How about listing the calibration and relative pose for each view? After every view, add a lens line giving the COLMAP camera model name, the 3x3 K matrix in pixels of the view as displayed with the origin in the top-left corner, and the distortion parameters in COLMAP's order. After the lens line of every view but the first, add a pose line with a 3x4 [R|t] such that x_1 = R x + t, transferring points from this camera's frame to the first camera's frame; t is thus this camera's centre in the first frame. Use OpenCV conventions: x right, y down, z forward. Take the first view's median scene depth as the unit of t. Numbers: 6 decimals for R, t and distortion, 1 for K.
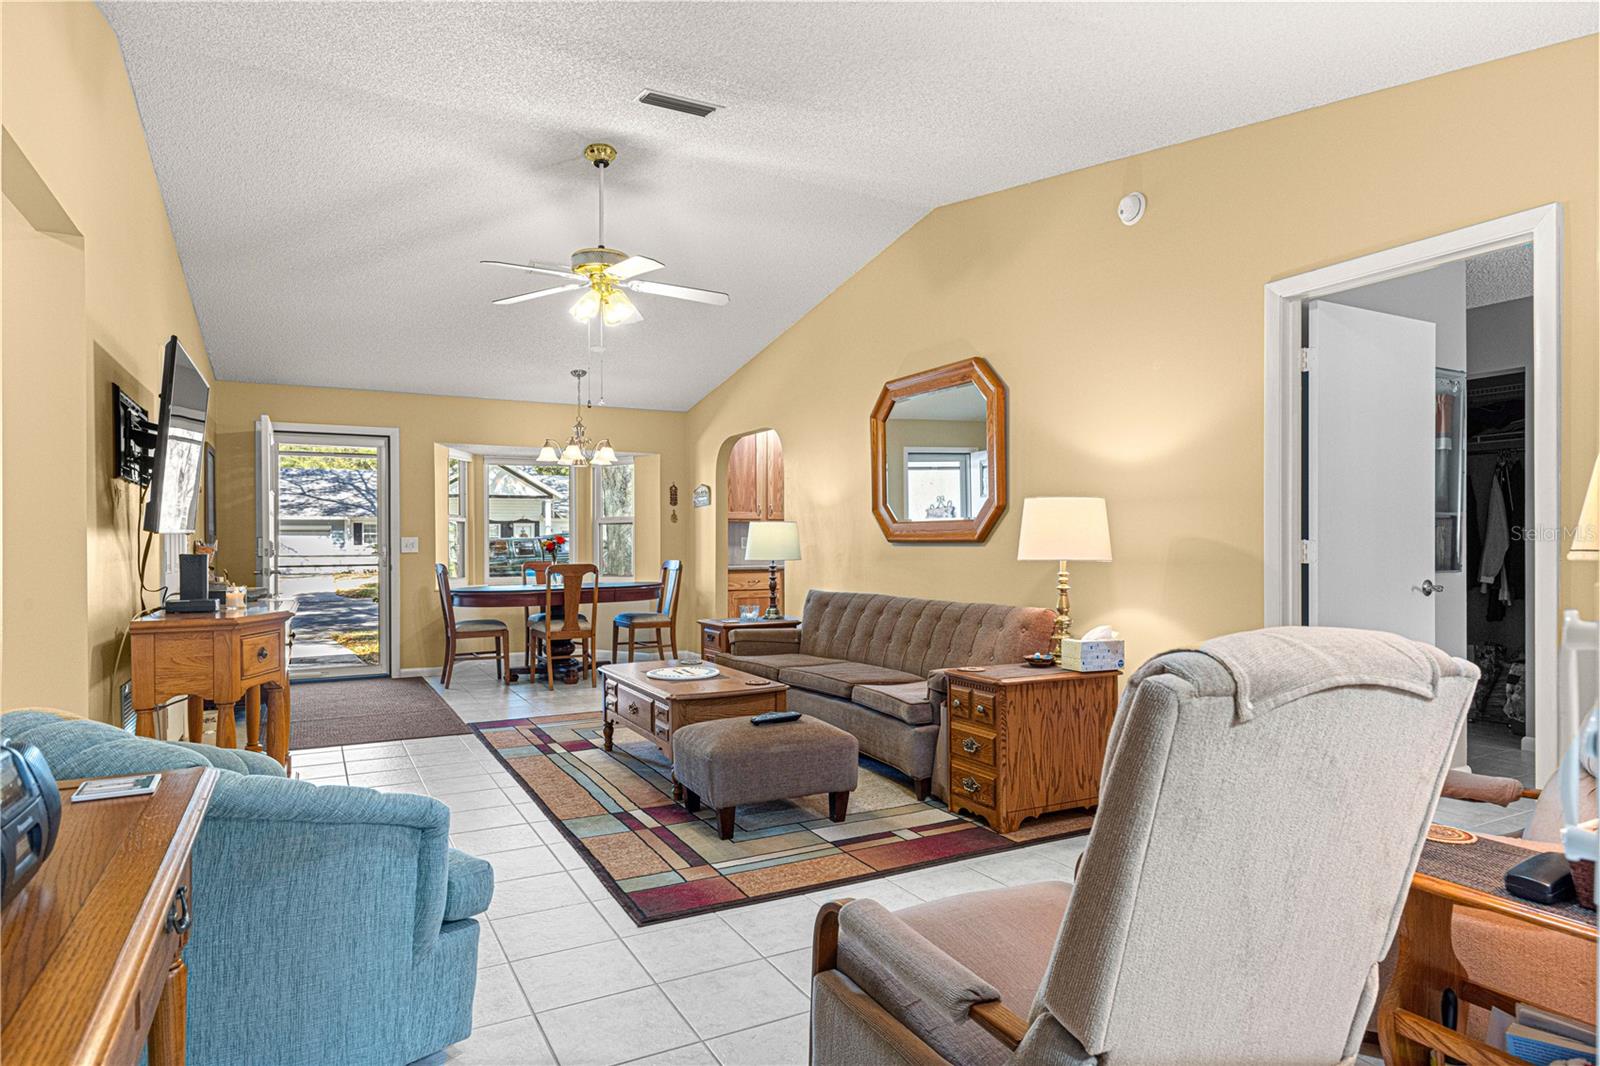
lens RADIAL K [[921.8, 0, 793.3], [0, 921.8, 550.3], [0, 0, 1]] dist [0.005633, -0.000046]
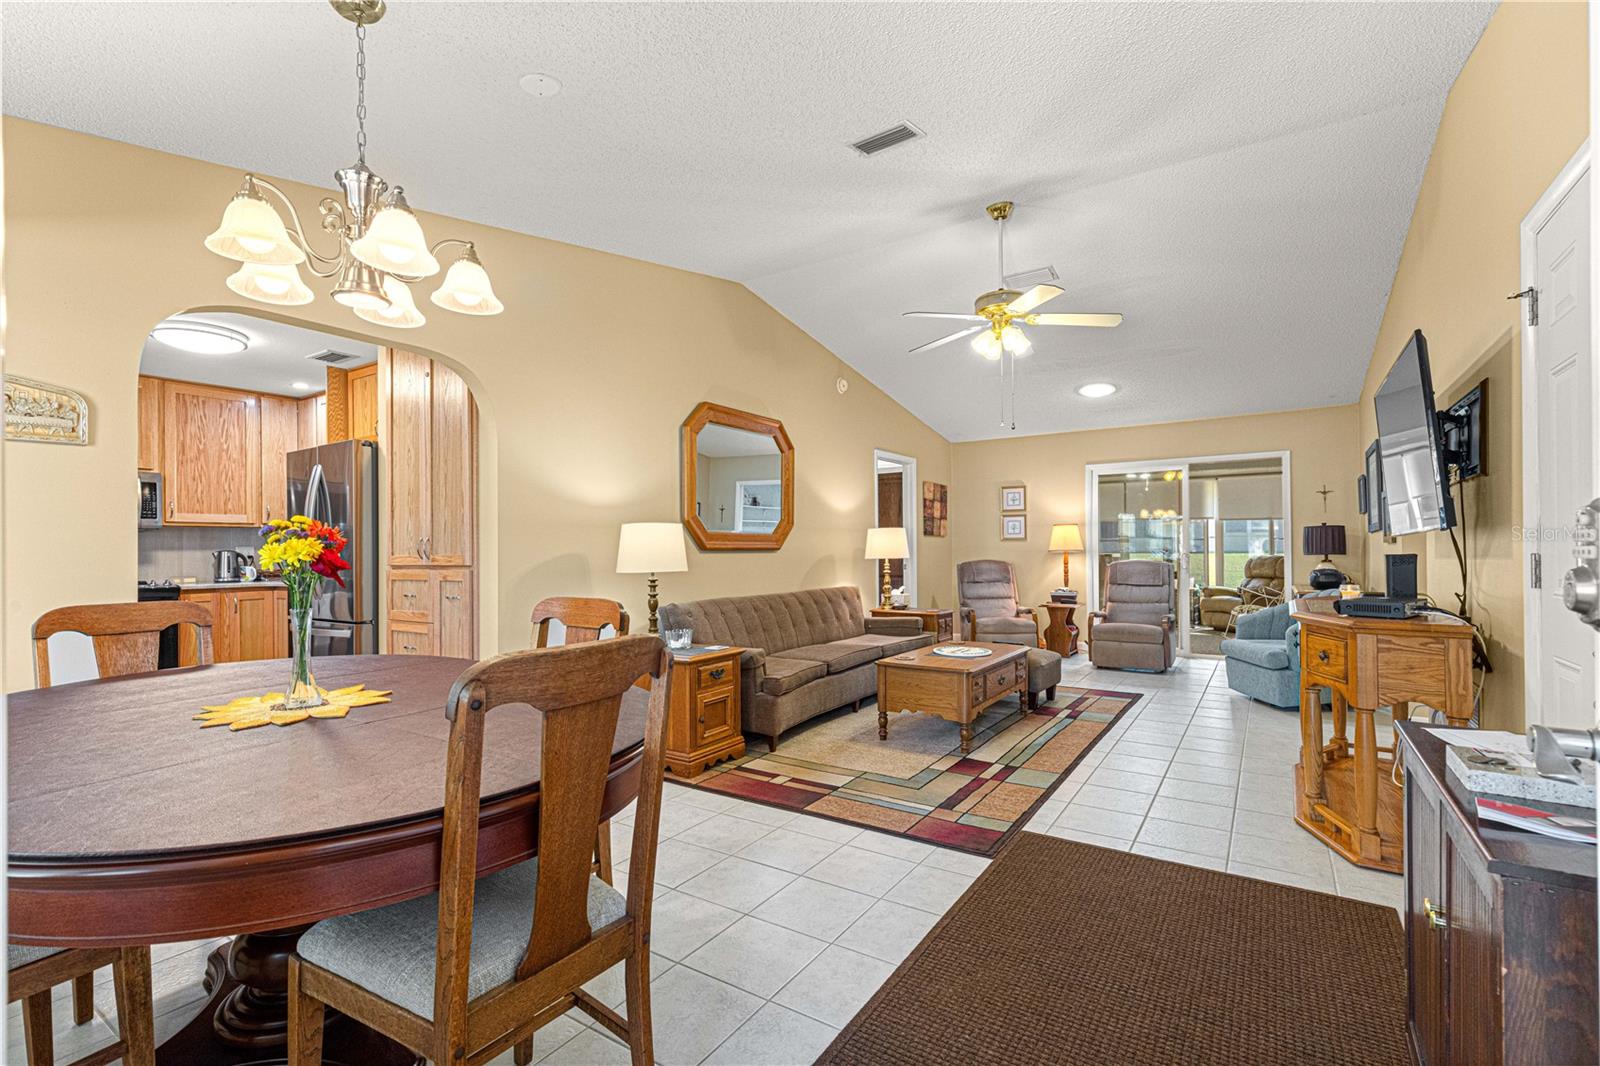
lens RADIAL K [[716.4, 0, 802.9], [0, 716.4, 543.8], [0, 0, 1]] dist [0.005810, -0.000798]
pose [[-0.485190, 0.015744, 0.874267, -0.552629], [0.016094, 0.999829, -0.009073, -0.004787], [-0.874261, 0.009668, -0.485360, 1.055124]]
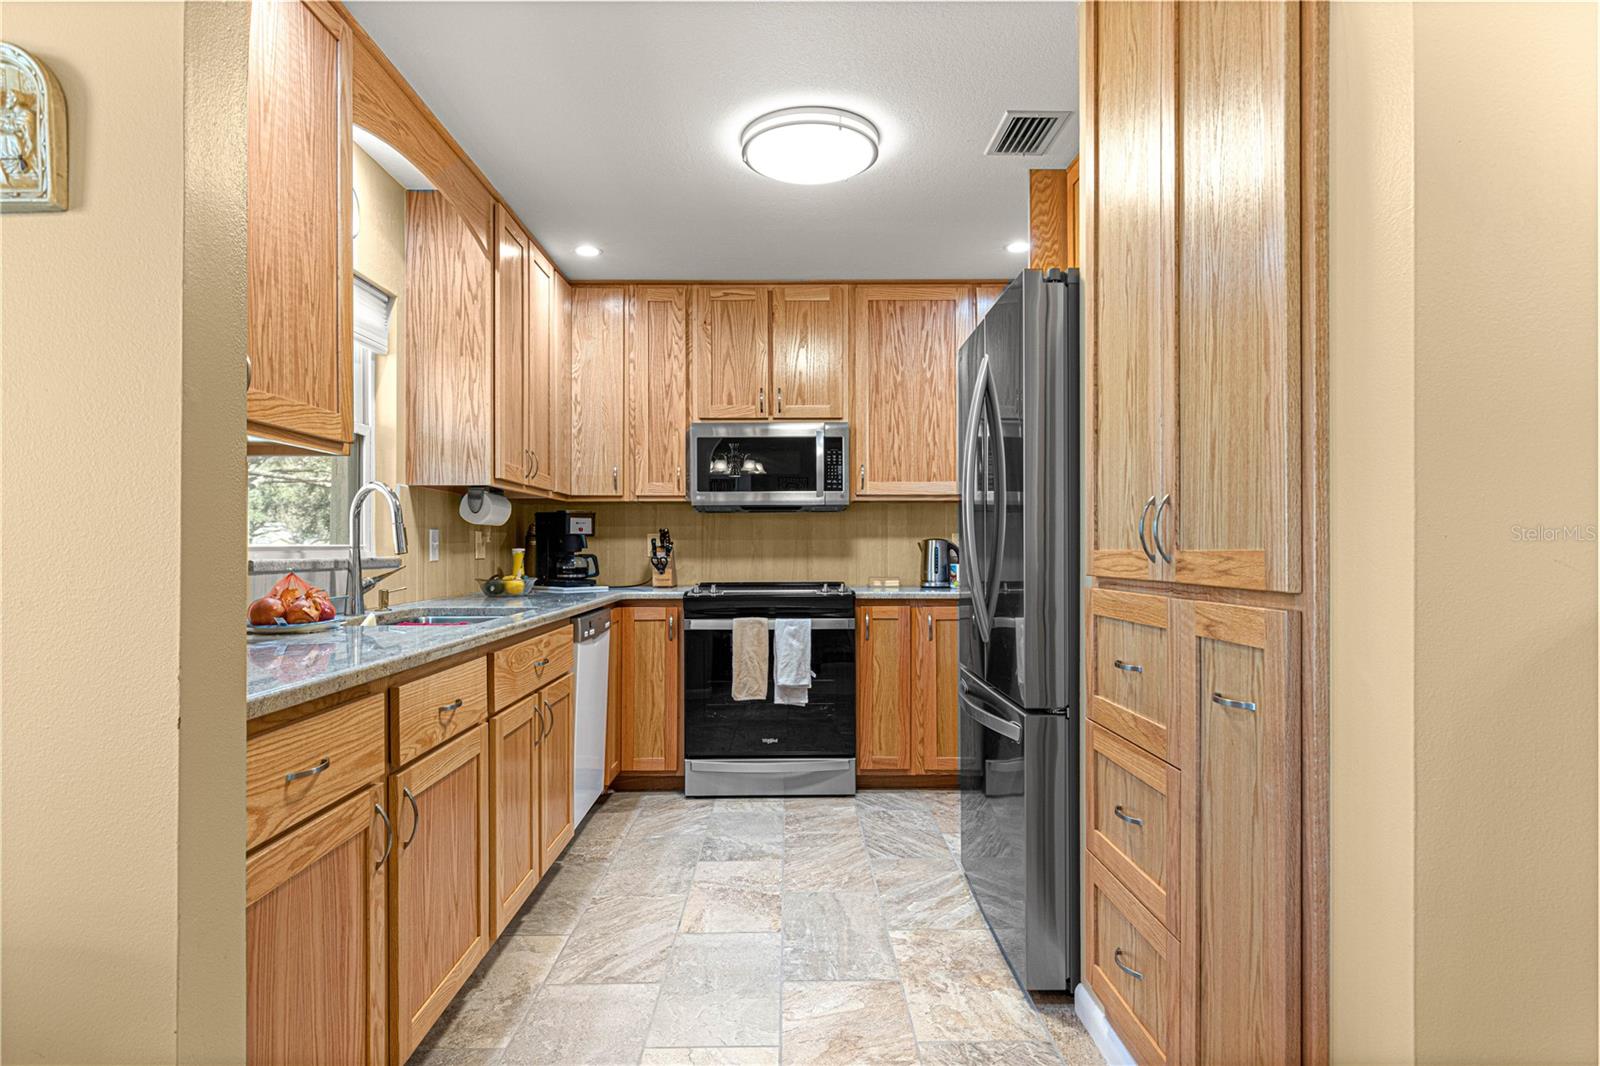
lens RADIAL K [[921.8, 0, 801.0], [0, 921.8, 540.3], [0, 0, 1]] dist [0.005633, -0.000046]
pose [[0.449754, 0.009661, 0.893100, -0.178187], [0.005035, 0.999898, -0.013352, -0.005515], [-0.893138, 0.010502, 0.449659, 1.018418]]
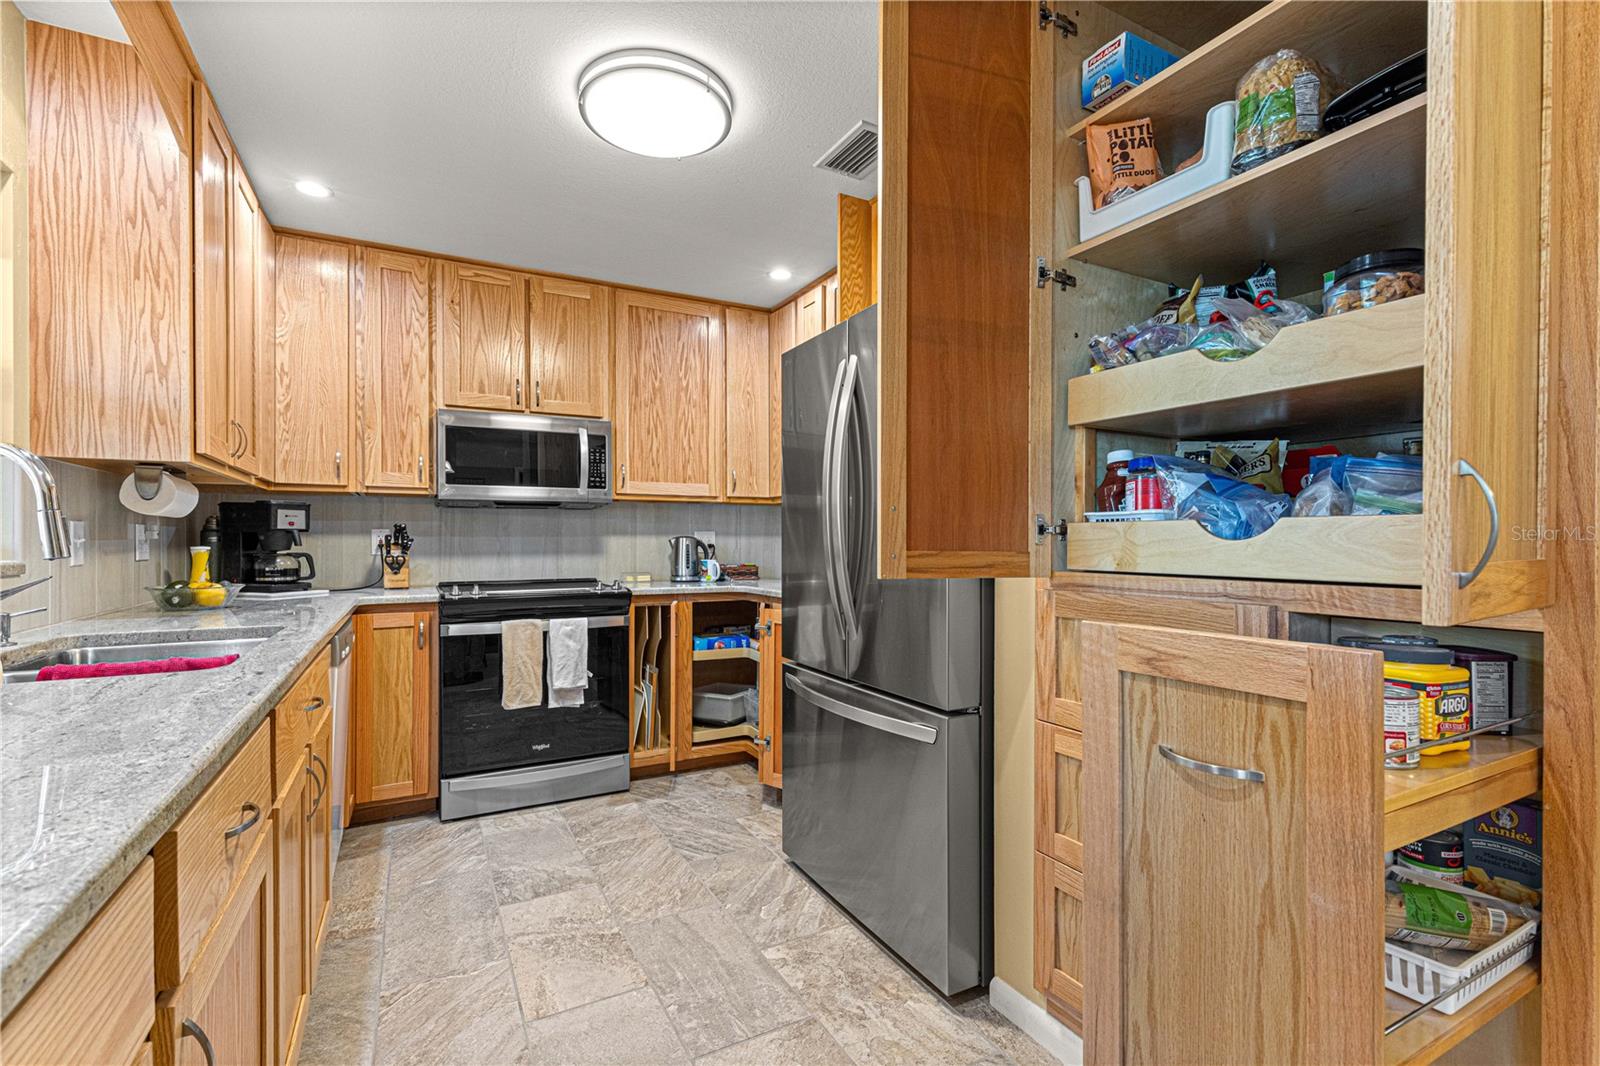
lens RADIAL K [[716.4, 0, 801.6], [0, 716.4, 541.9], [0, 0, 1]] dist [0.005810, -0.000798]
pose [[-0.012294, 0.002821, 0.999920, -0.103675], [0.005586, 0.999981, -0.002752, -0.008600], [-0.999909, 0.005552, -0.012310, 1.142857]]
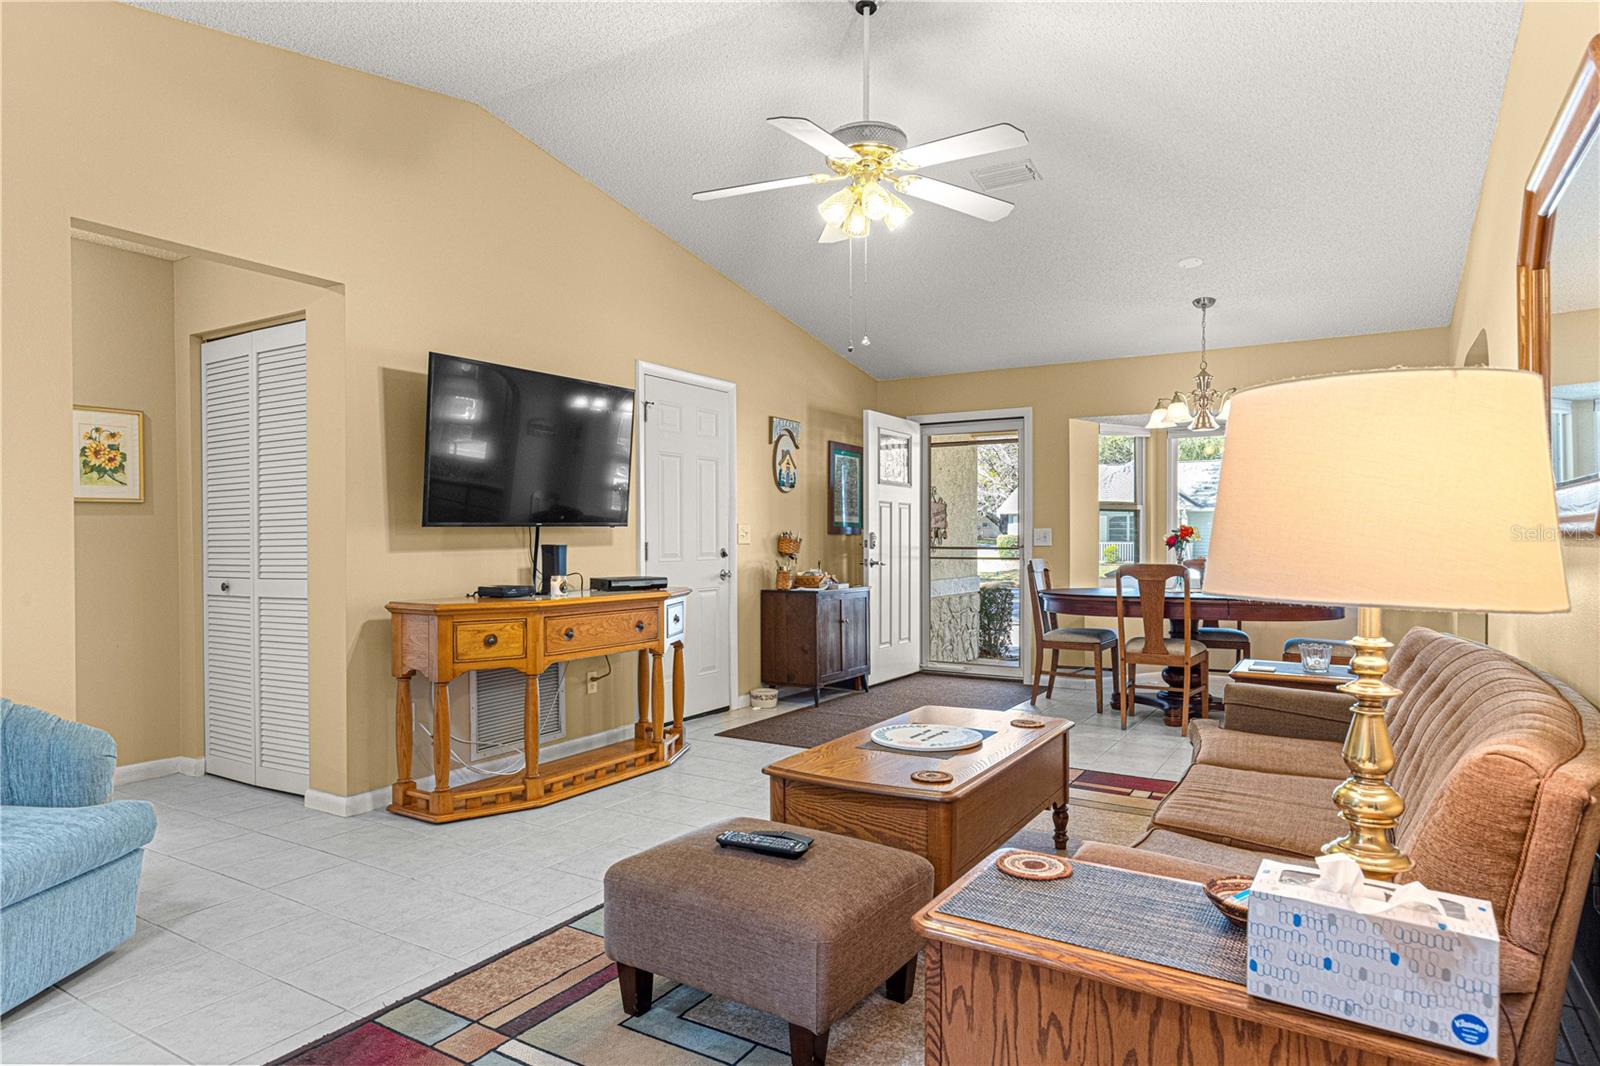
lens RADIAL K [[921.8, 0, 800.7], [0, 921.8, 547.8], [0, 0, 1]] dist [0.005633, -0.000046]
pose [[0.511976, 0.016385, -0.858843, 0.247770], [-0.011061, 0.999861, 0.012482, -0.004576], [0.858928, 0.003109, 0.512086, 0.375329]]
